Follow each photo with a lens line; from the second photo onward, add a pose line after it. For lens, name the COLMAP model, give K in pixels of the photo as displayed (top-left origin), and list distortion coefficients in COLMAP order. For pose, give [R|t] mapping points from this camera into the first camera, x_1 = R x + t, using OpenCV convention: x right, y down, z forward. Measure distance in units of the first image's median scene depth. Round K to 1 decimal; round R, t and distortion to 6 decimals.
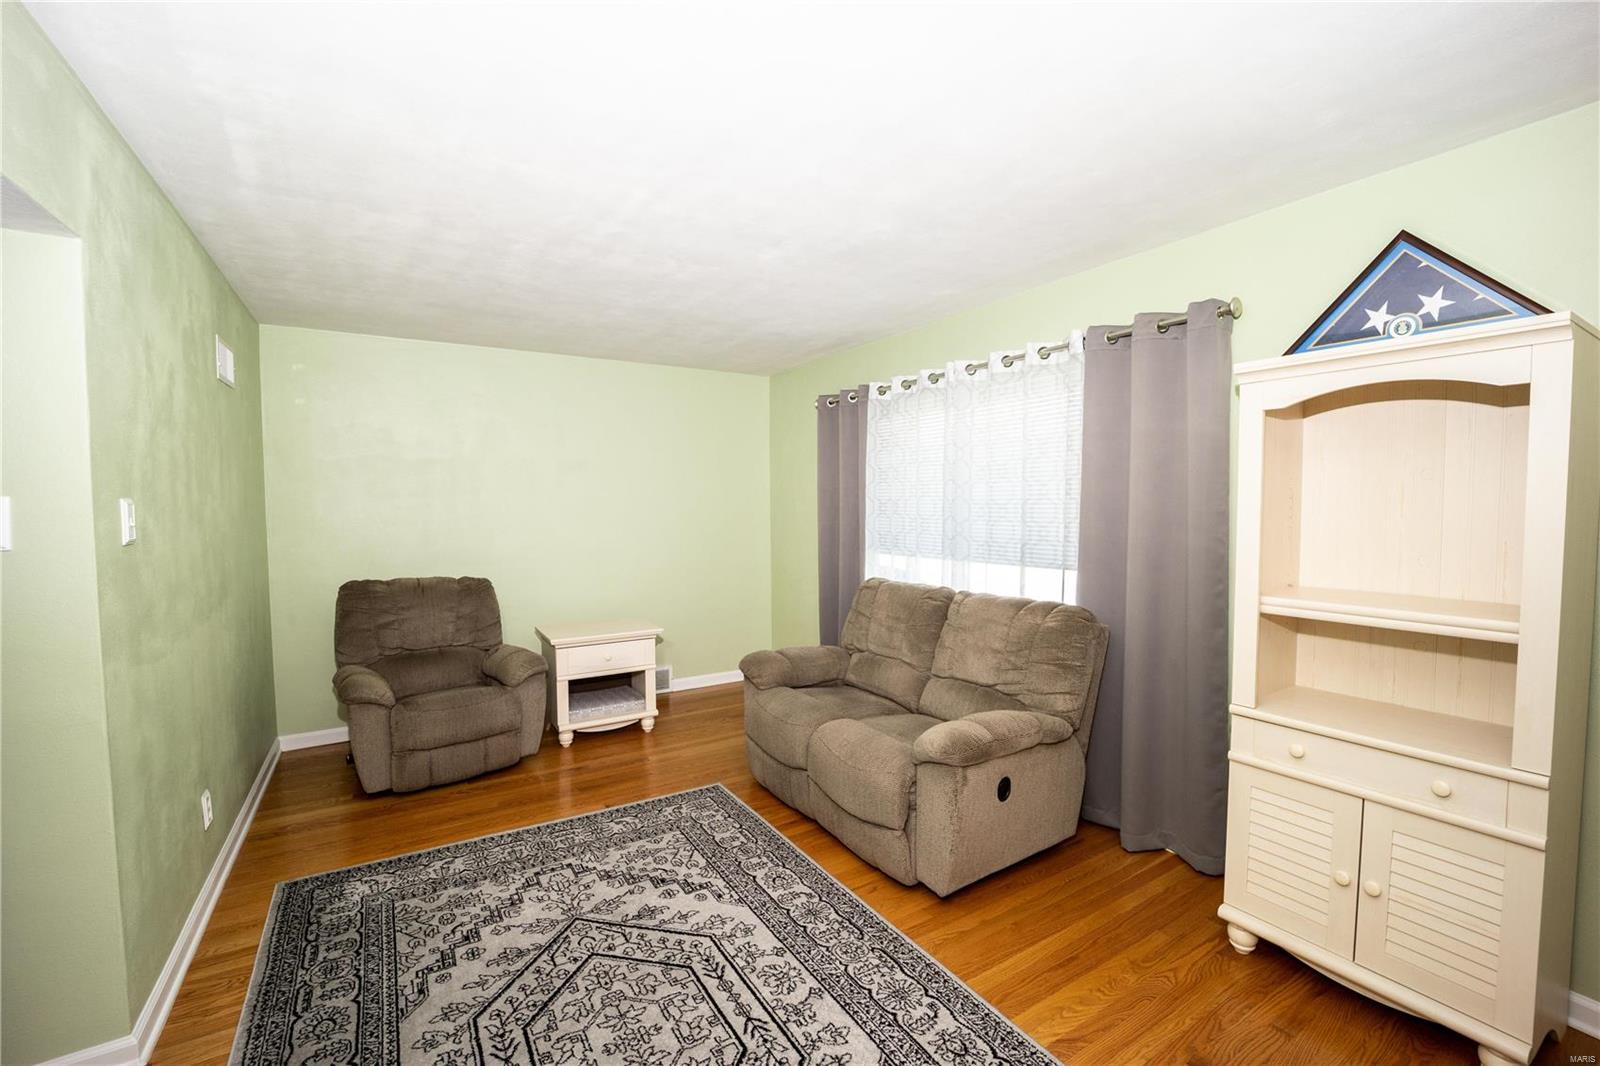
lens RADIAL K [[652.4, 0, 791.7], [0, 652.4, 518.6], [0, 0, 1]] dist [-0.016042, -0.001520]
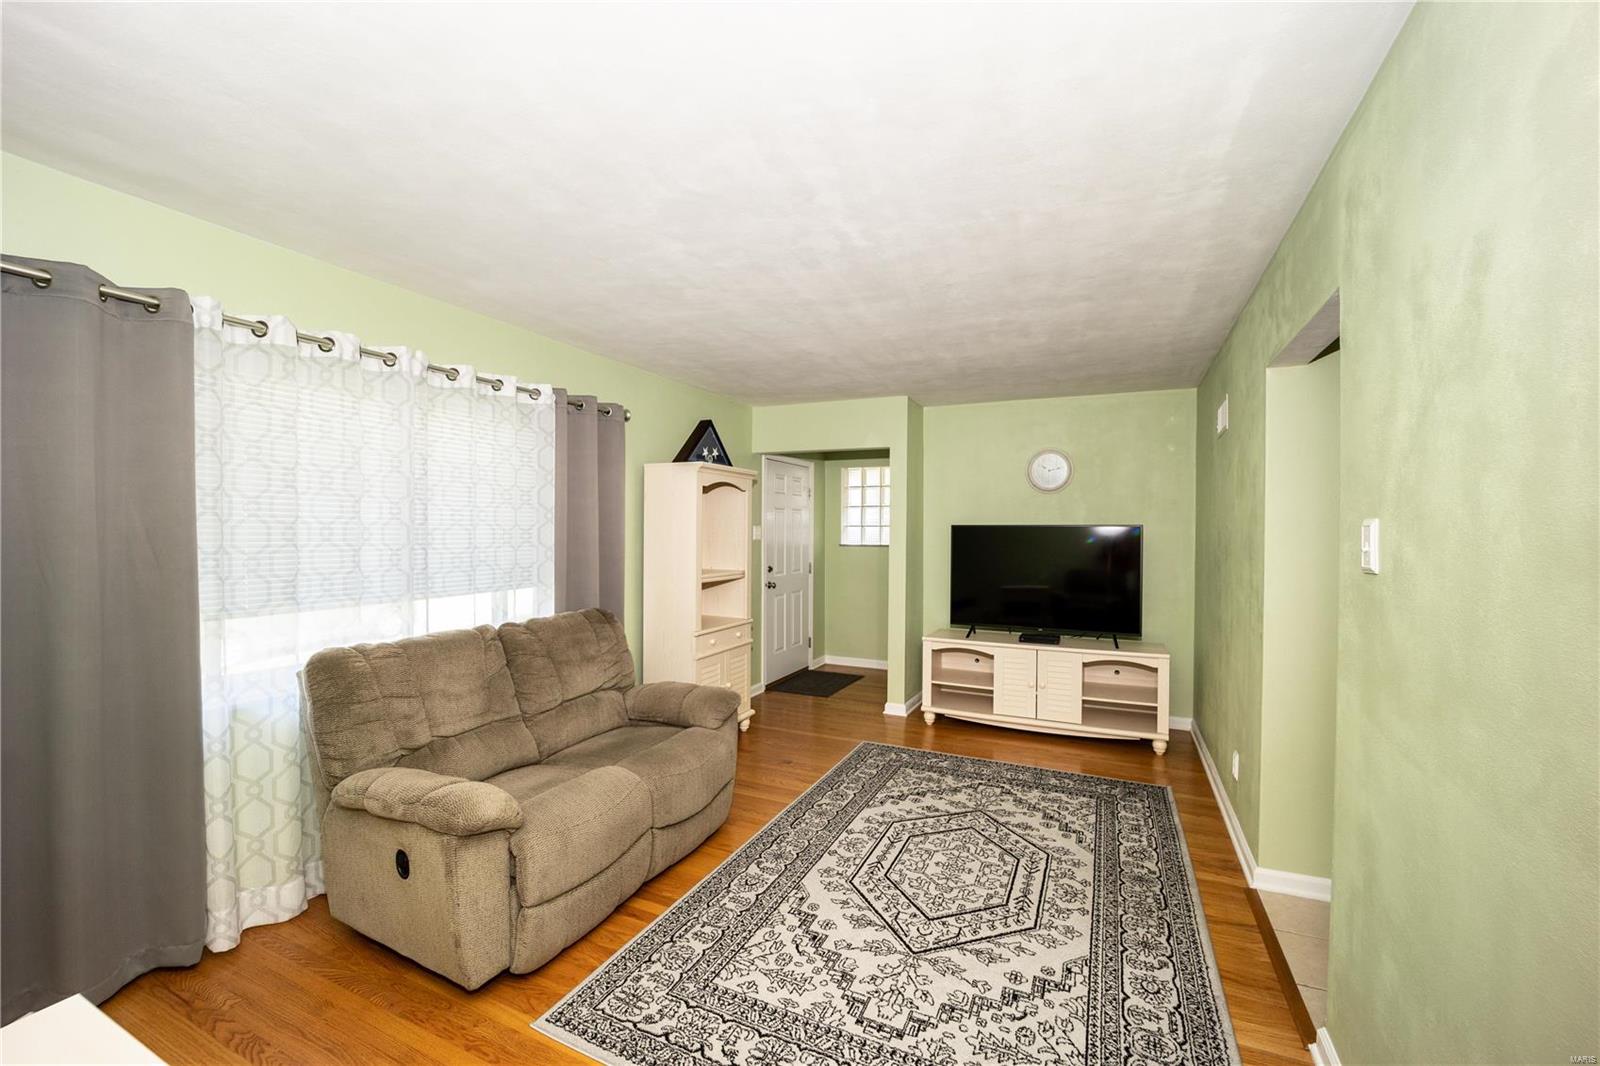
lens RADIAL K [[652.4, 0, 795.9], [0, 652.4, 531.3], [0, 0, 1]] dist [-0.016042, -0.001520]
pose [[-0.539398, 0.003977, 0.842041, -1.014512], [0.018837, 0.999796, 0.007345, -0.025182], [-0.841840, 0.019823, -0.539363, 1.591999]]
